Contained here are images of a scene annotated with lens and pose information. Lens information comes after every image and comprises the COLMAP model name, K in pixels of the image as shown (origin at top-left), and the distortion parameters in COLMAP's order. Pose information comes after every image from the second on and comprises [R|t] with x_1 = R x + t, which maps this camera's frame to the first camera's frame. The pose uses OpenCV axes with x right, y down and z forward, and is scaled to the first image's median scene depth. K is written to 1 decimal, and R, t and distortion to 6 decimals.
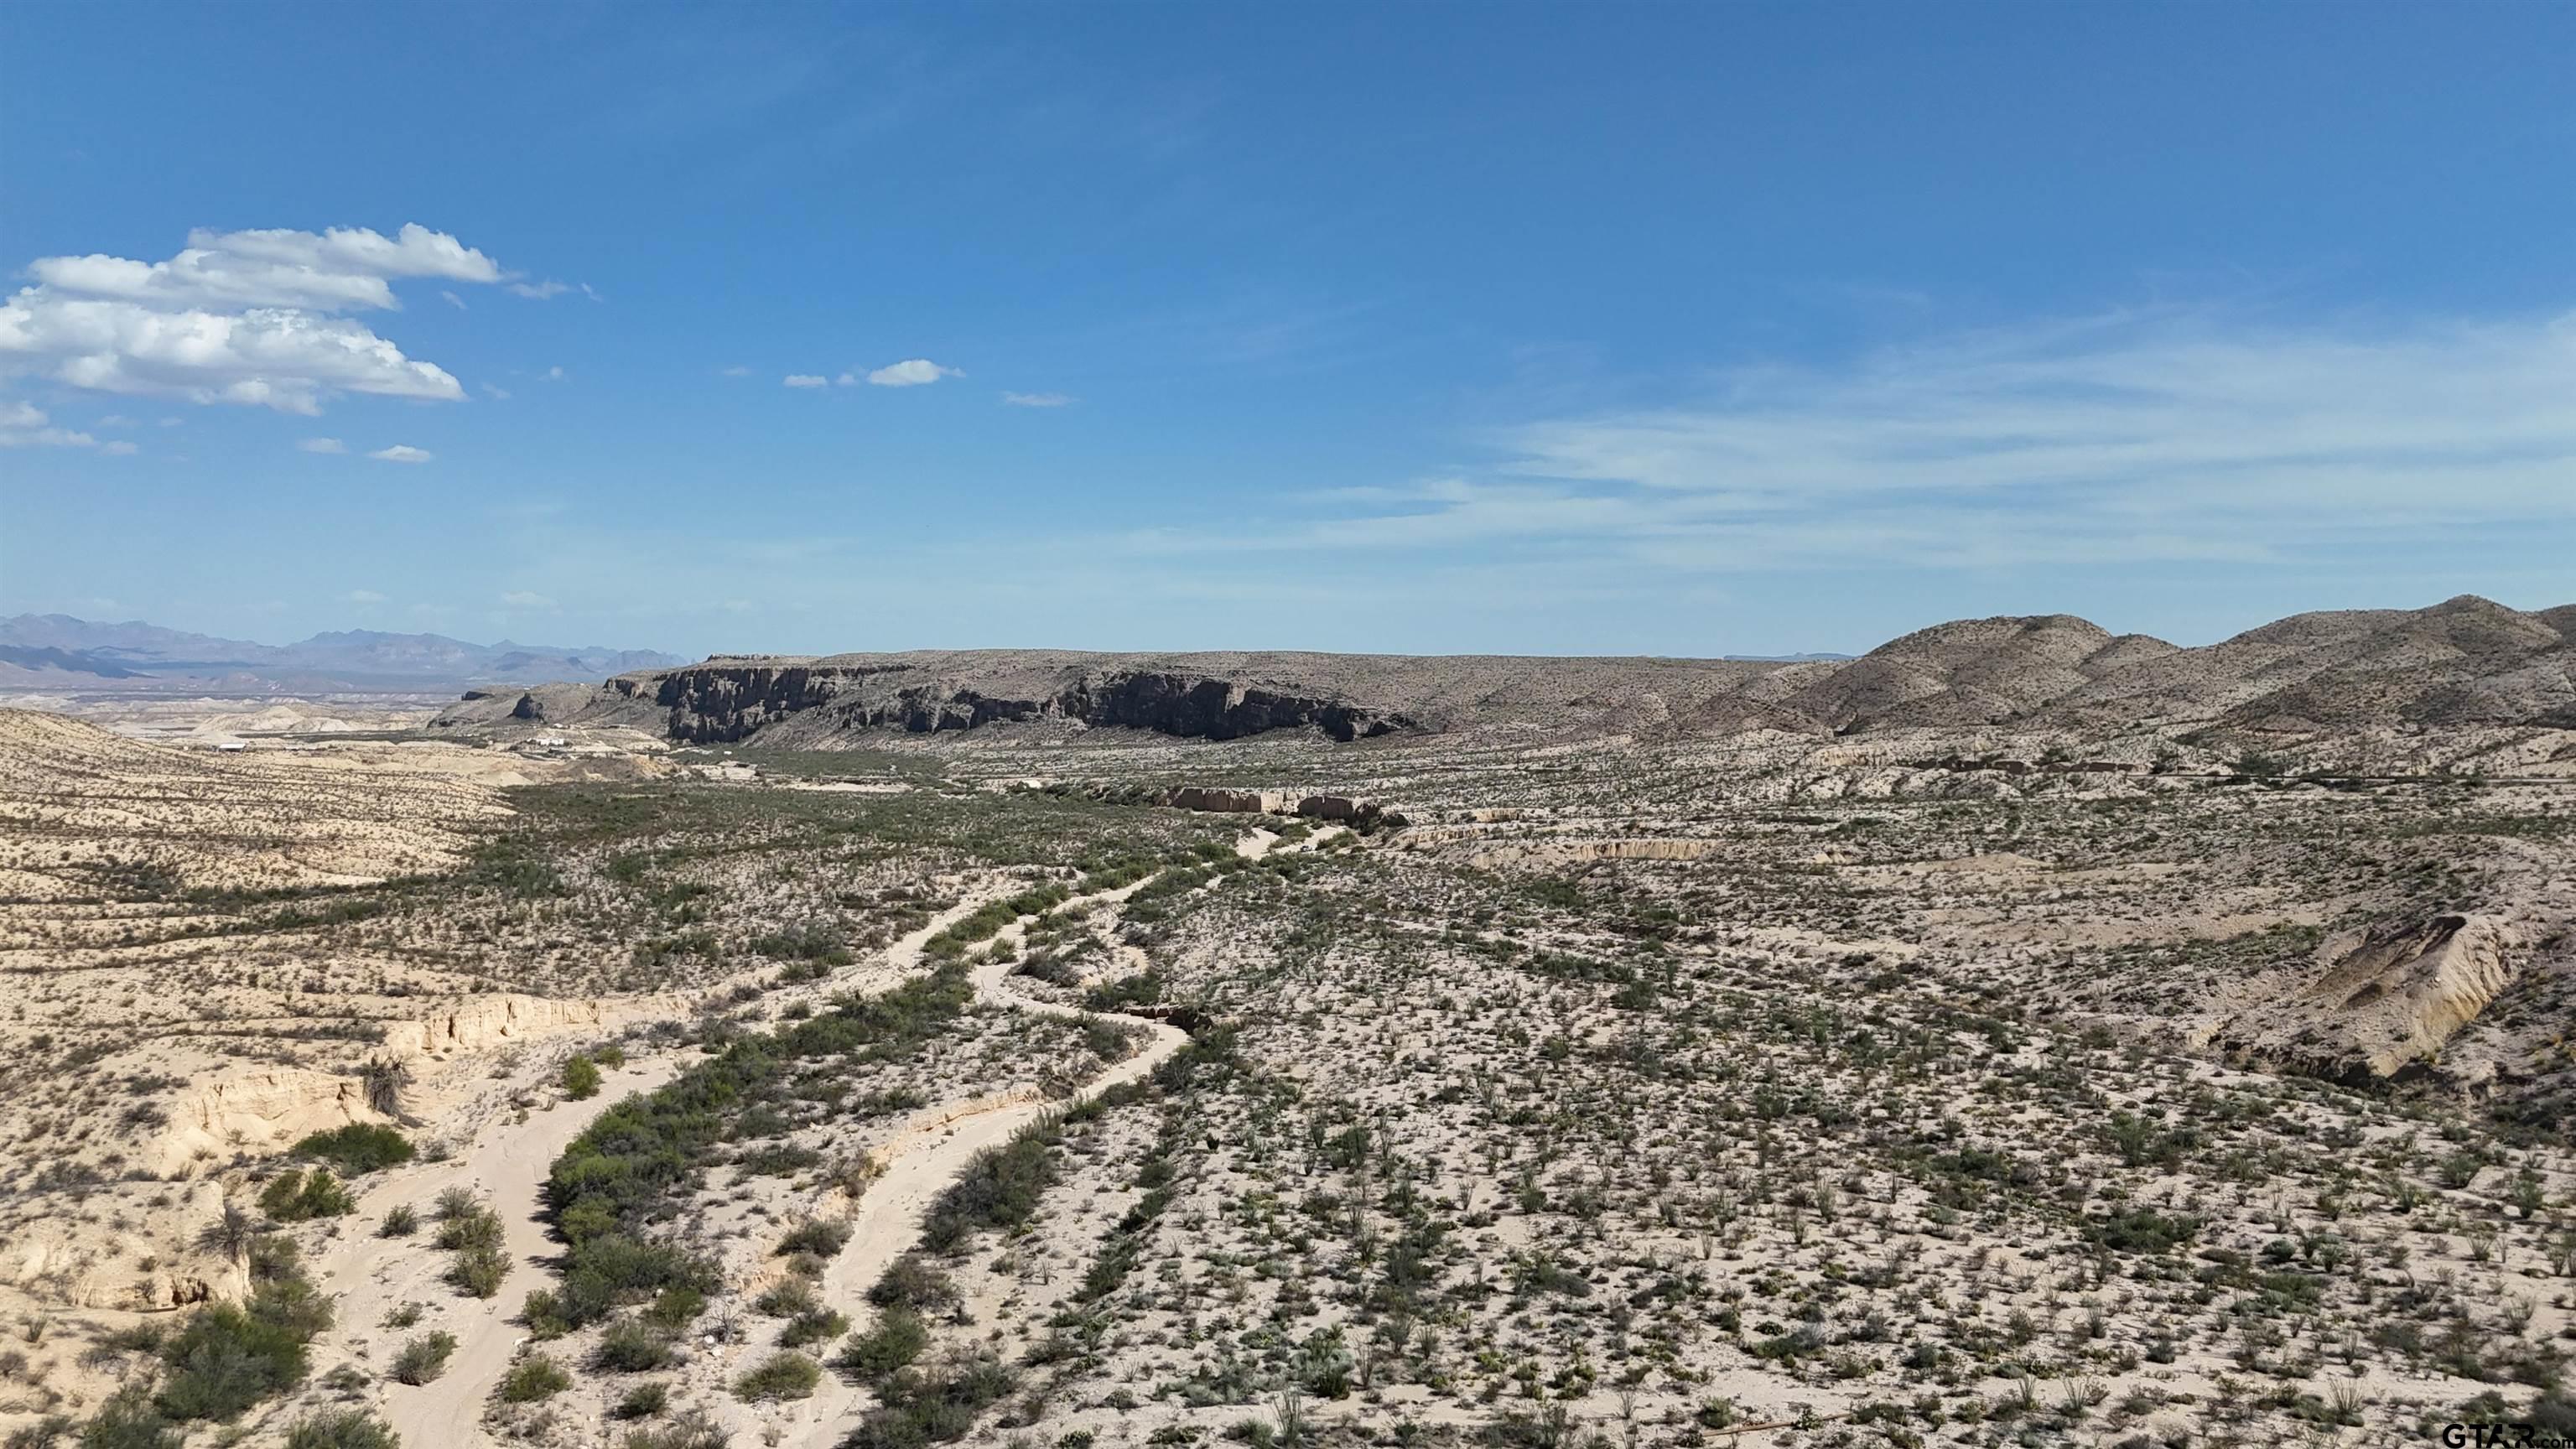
lens RADIAL K [[1878.9, 0, 1277.2], [0, 1878.9, 641.0], [0, 0, 1]] dist [0.038057, -0.024117]
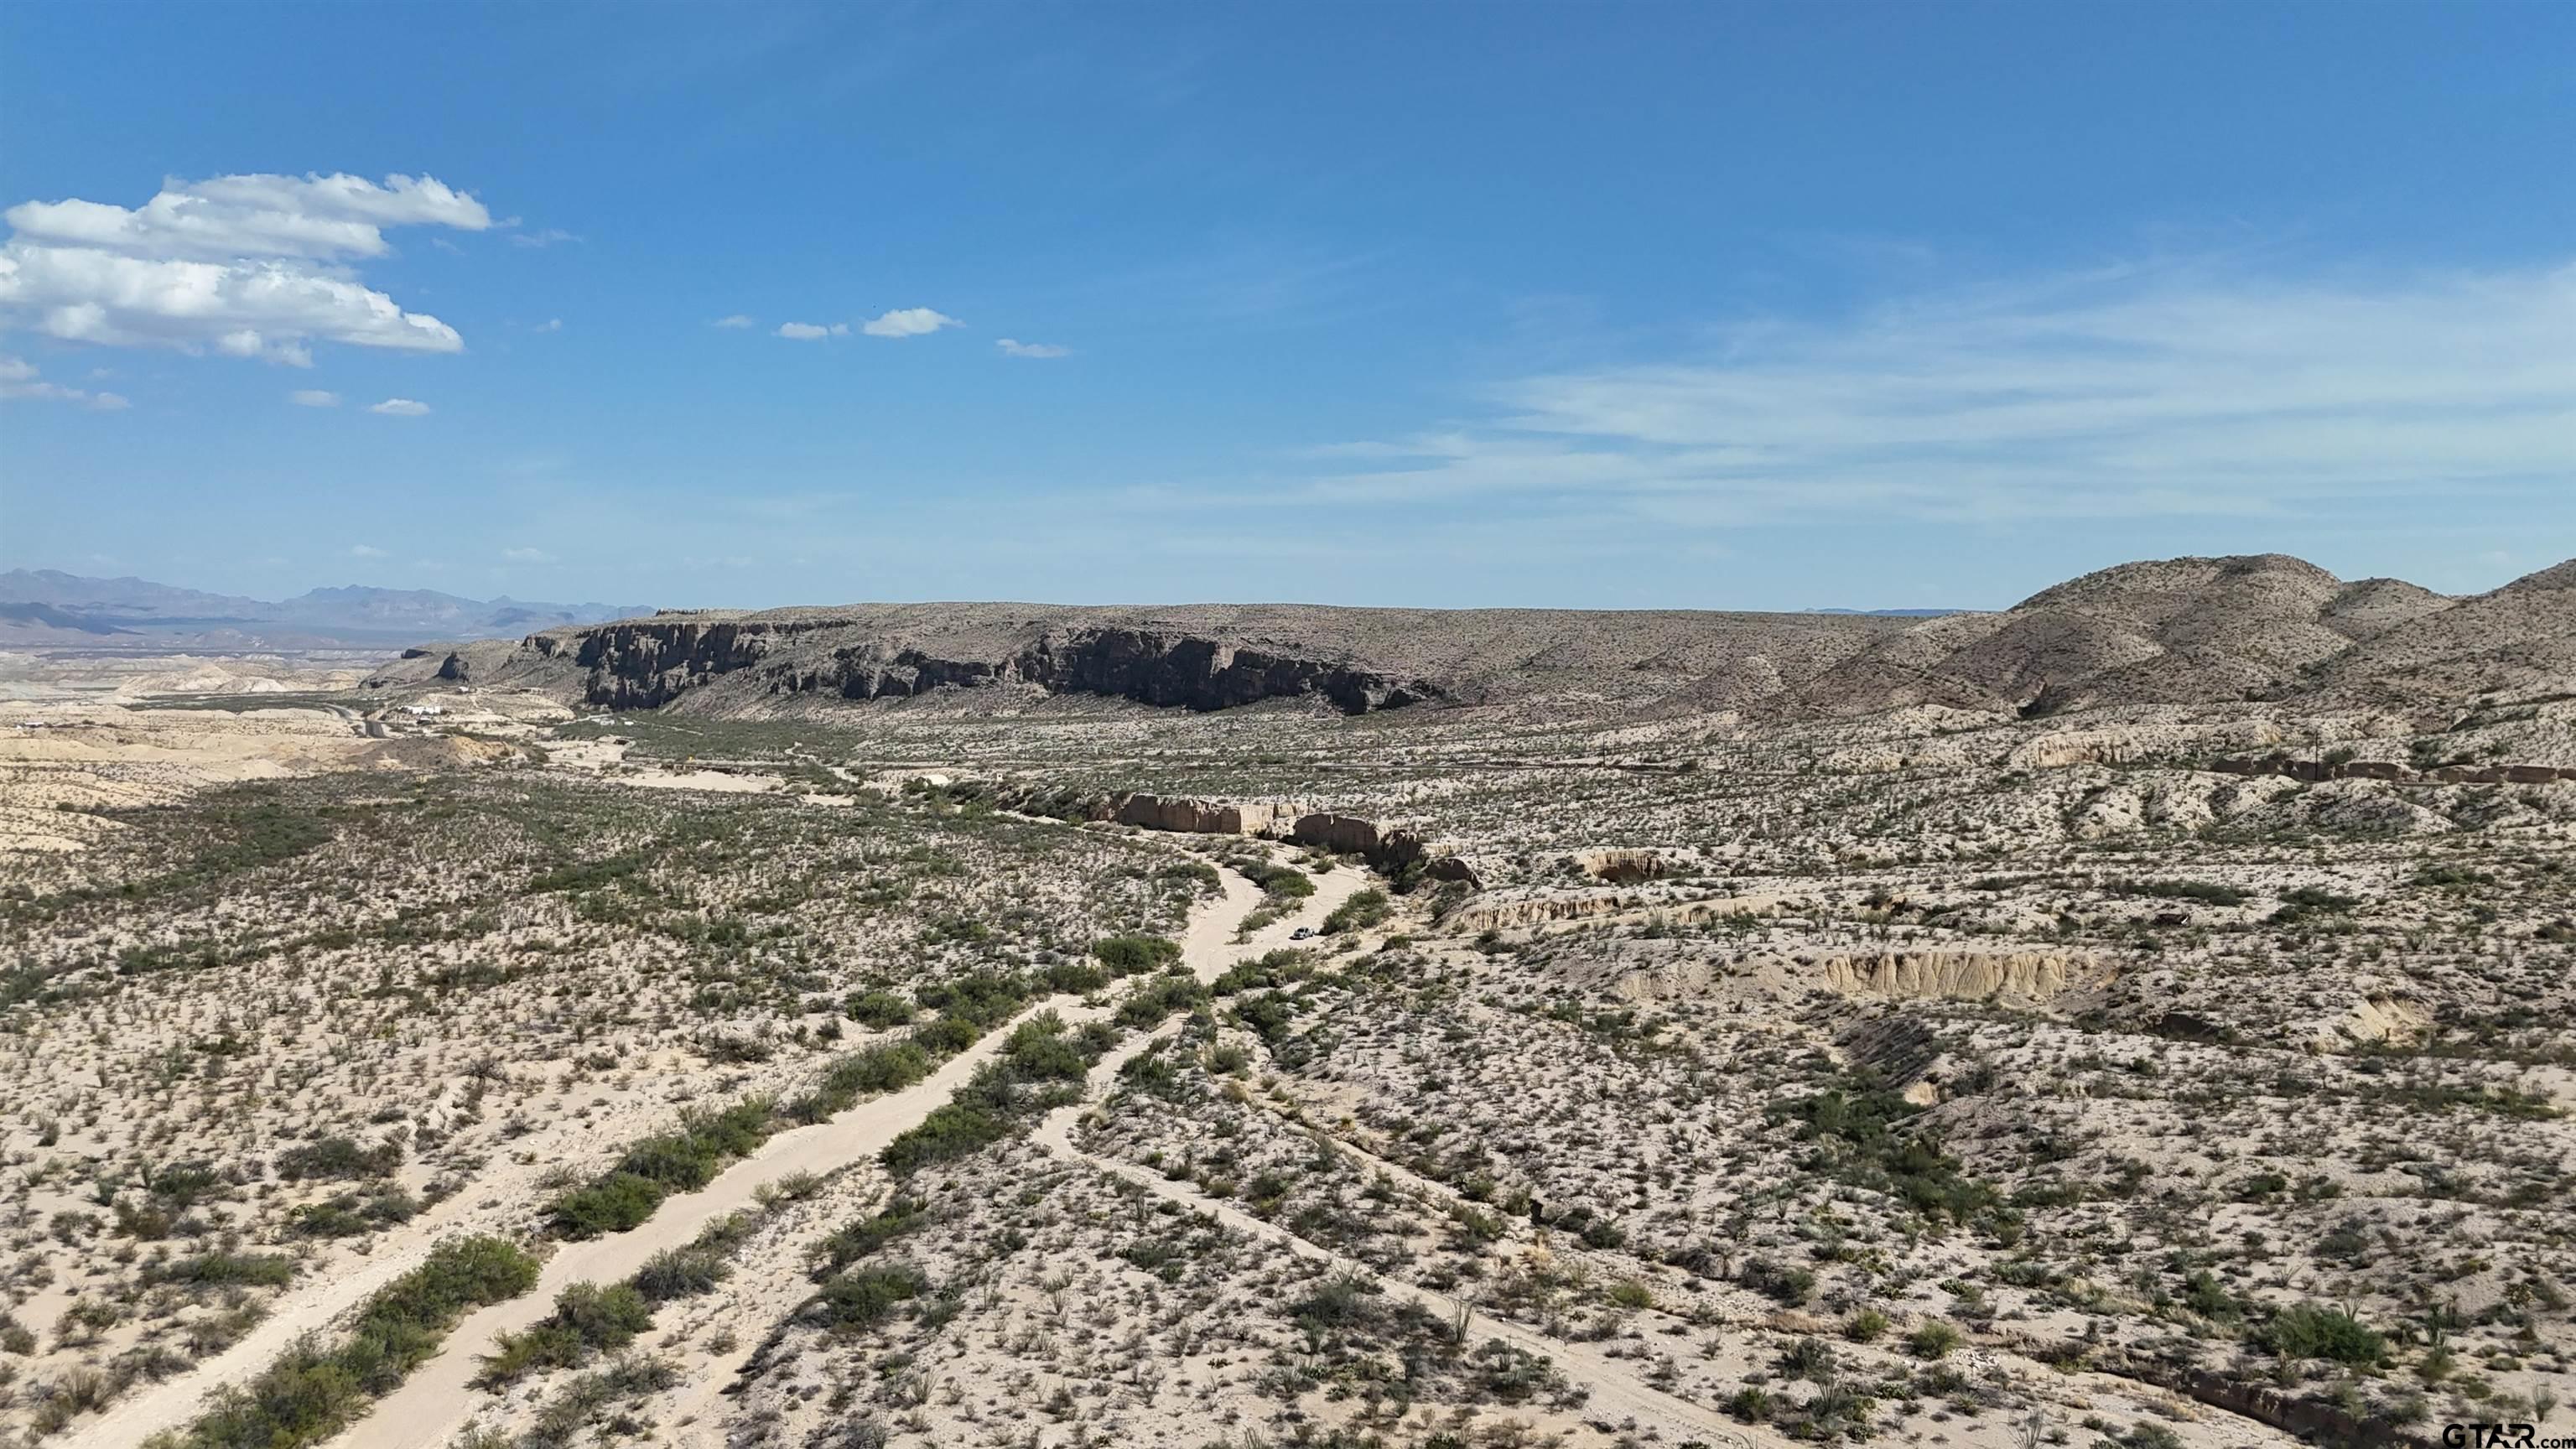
lens RADIAL K [[1773.3, 0, 1277.4], [0, 1773.3, 659.2], [0, 0, 1]] dist [0.031066, -0.001046]
pose [[0.999994, -0.000563, -0.003306, 0.004851], [0.000676, 0.999412, 0.034267, 0.003897], [0.003285, -0.034269, 0.999407, 0.249703]]
